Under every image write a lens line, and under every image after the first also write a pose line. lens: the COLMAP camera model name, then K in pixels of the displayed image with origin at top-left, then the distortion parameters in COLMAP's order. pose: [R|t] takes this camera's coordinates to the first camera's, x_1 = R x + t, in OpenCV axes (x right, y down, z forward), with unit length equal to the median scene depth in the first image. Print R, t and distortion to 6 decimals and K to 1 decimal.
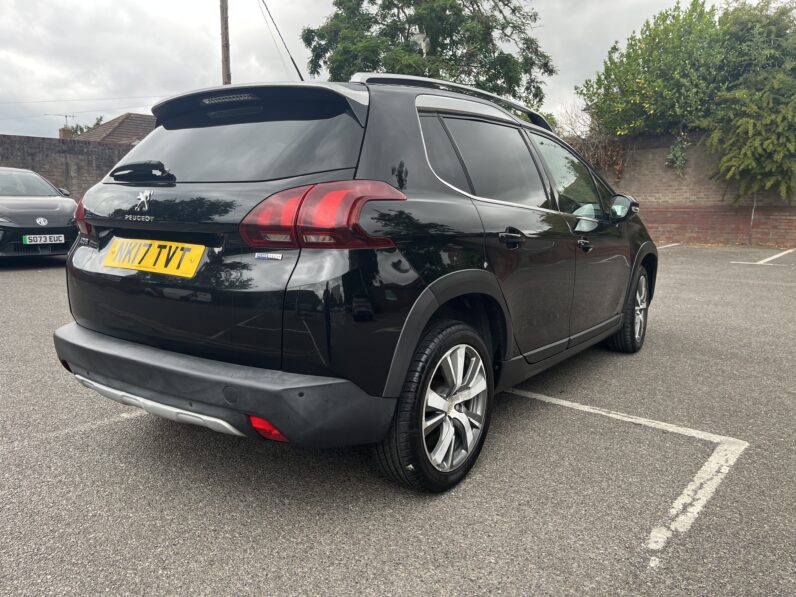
lens RADIAL K [[607.8, 0, 402.2], [0, 607.8, 309.8], [0, 0, 1]] dist [0.069507, -0.100760]
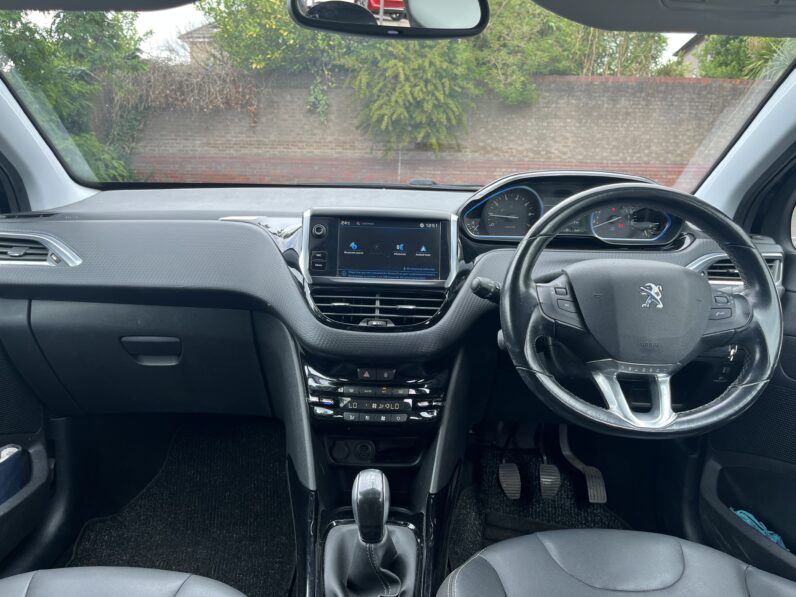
lens RADIAL K [[607.8, 0, 391.9], [0, 607.8, 306.6], [0, 0, 1]] dist [0.069507, -0.100760]
pose [[0.810454, -0.130356, 0.571114, -0.000489], [0.082356, 0.990599, 0.109234, -0.049945], [-0.579984, -0.041494, 0.813570, 0.243204]]
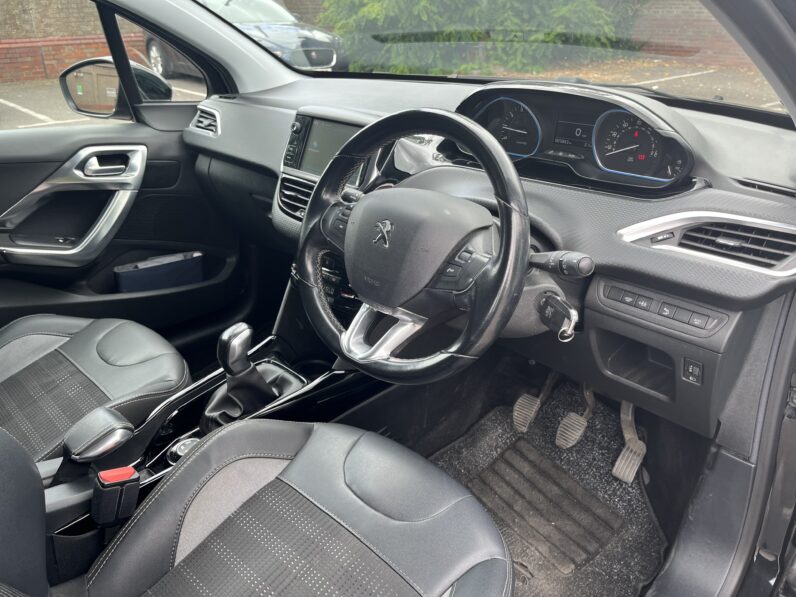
lens RADIAL K [[607.8, 0, 397.0], [0, 607.8, 299.6], [0, 0, 1]] dist [0.069507, -0.100760]
pose [[0.986765, 0.055952, -0.152200, 0.067130], [-0.012897, 0.962693, 0.270290, -0.052131], [0.161645, -0.264749, 0.950673, 0.220172]]
